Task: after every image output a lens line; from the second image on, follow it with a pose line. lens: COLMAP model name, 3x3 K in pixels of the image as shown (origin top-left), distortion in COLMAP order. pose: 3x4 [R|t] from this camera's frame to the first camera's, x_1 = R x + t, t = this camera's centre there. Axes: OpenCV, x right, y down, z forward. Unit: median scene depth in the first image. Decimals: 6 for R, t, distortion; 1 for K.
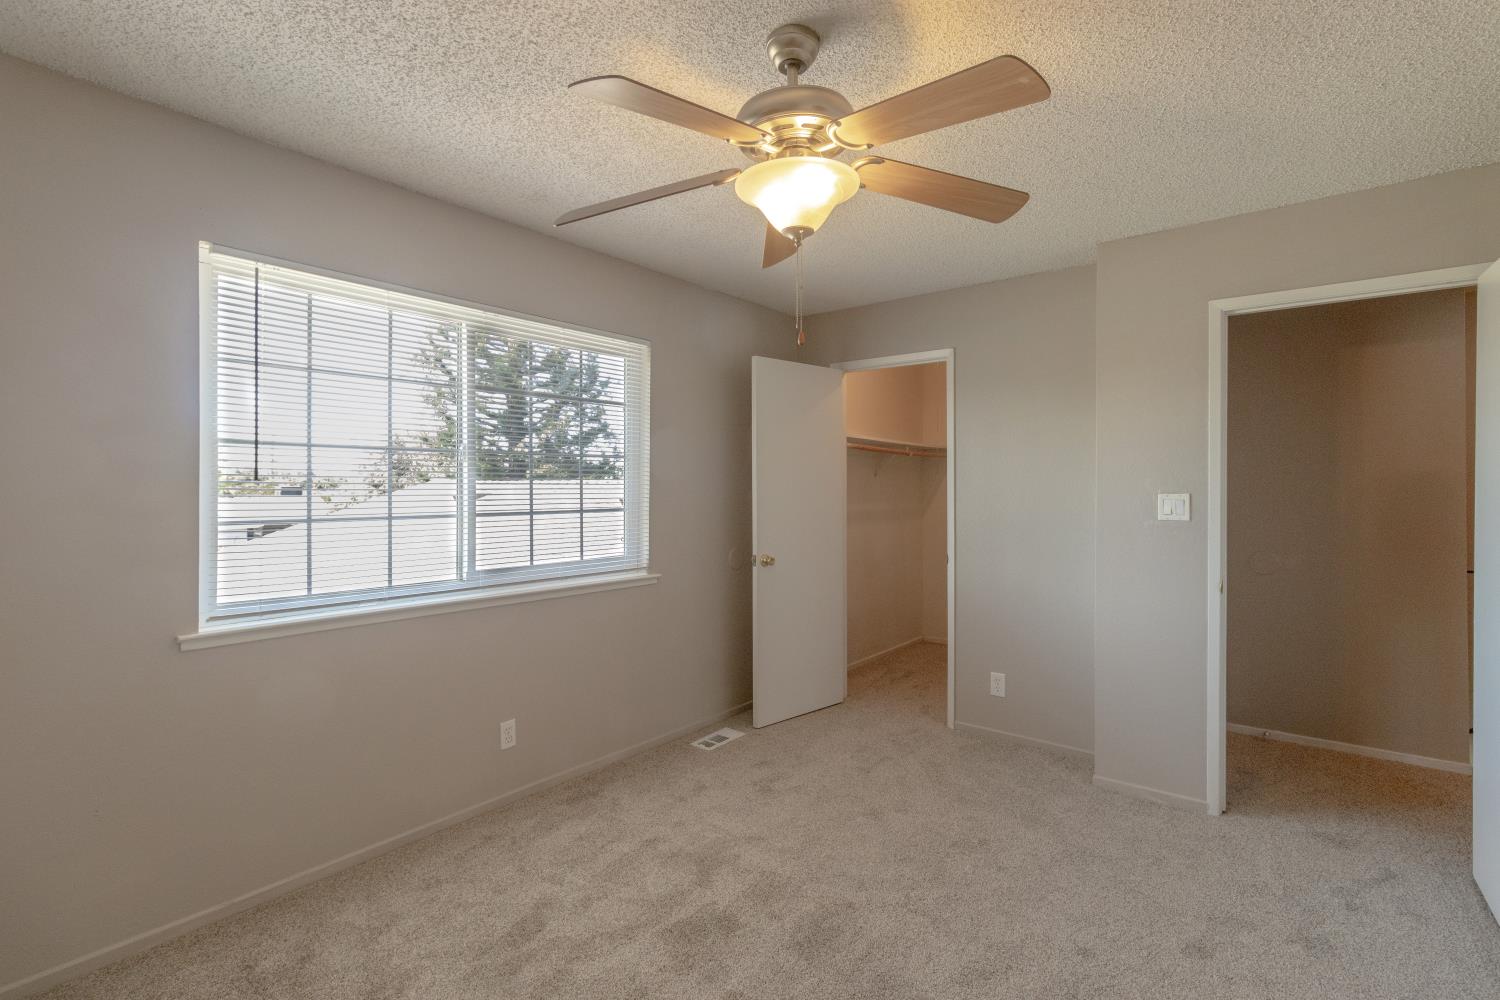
lens RADIAL K [[700.6, 0, 769.6], [0, 700.6, 483.2], [0, 0, 1]] dist [0.001578, 0.000500]
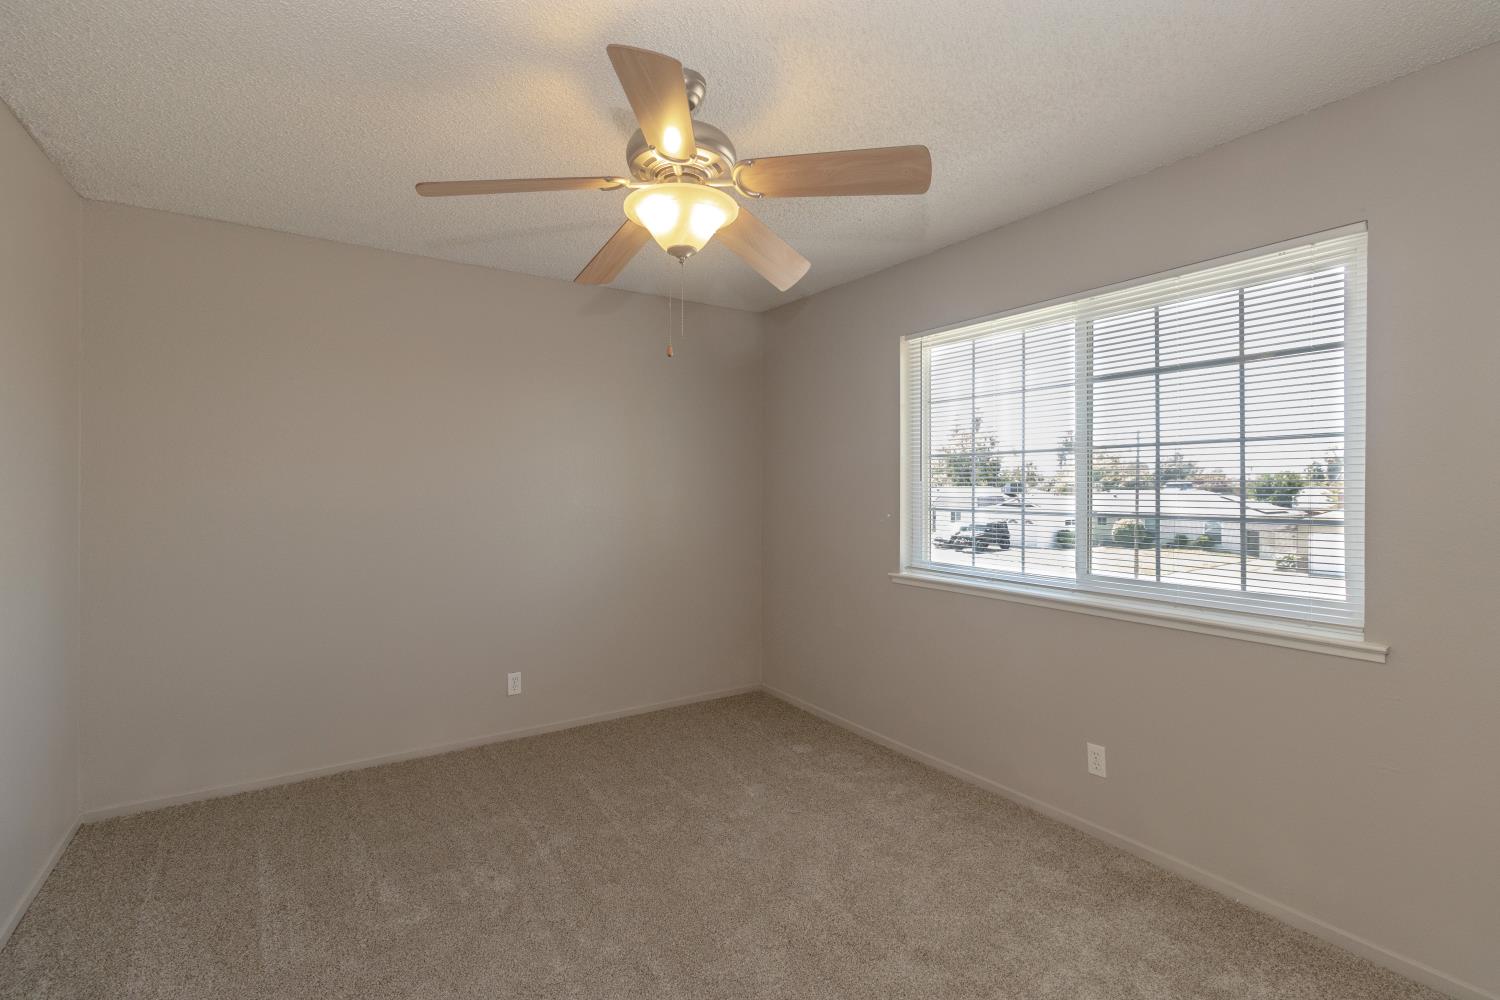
lens RADIAL K [[700.6, 0, 769.6], [0, 700.6, 483.2], [0, 0, 1]] dist [0.001578, 0.000500]
pose [[-0.309882, 0.000206, -0.950775, 0.670236], [0.010585, 0.999939, -0.003233, 0.000598], [0.950716, -0.011065, -0.309865, 0.957971]]
